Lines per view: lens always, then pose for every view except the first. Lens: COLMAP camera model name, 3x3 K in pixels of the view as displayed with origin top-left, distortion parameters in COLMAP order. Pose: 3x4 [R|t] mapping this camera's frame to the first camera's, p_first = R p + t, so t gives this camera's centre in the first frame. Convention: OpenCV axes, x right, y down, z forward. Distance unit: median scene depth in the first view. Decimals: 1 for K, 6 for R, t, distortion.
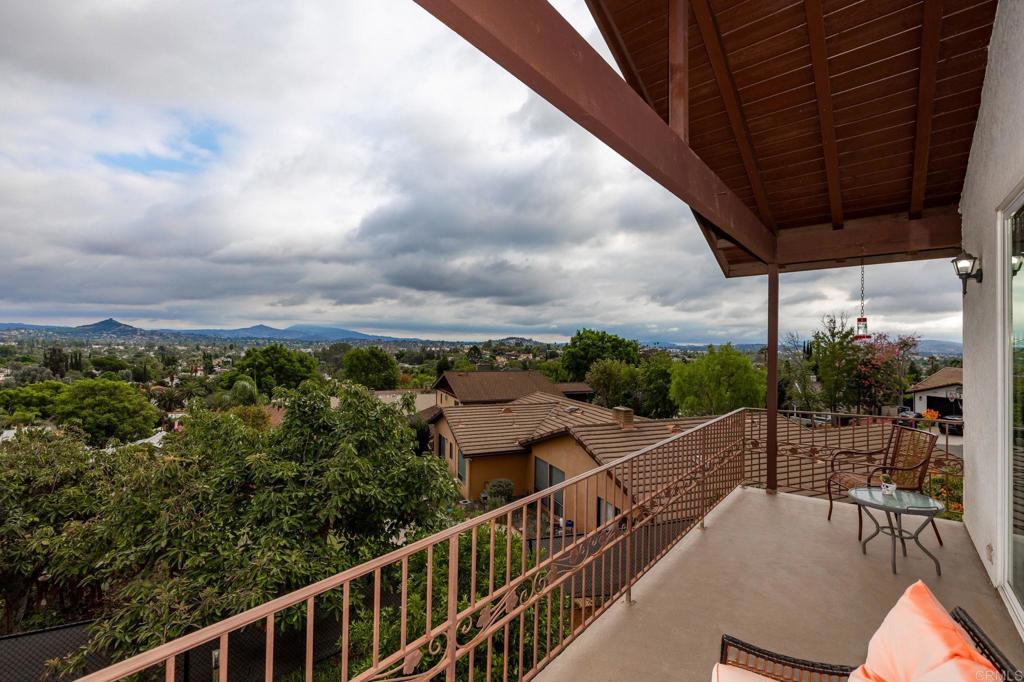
lens RADIAL K [[430.8, 0, 512.8], [0, 430.8, 336.2], [0, 0, 1]] dist [-0.001570, 0.000064]
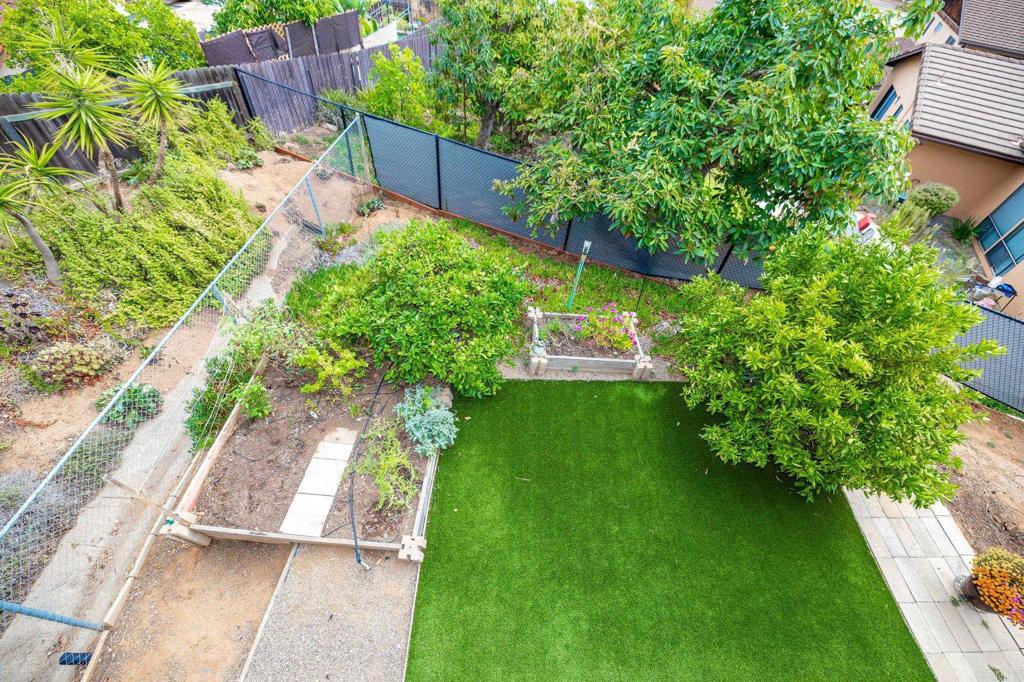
lens RADIAL K [[430.8, 0, 512.8], [0, 430.8, 336.2], [0, 0, 1]] dist [-0.001570, 0.000064]
pose [[0.661224, 0.594436, -0.457634, -0.098052], [-0.064926, 0.653081, 0.754500, 0.037639], [0.747374, -0.469181, 0.470427, 0.130870]]
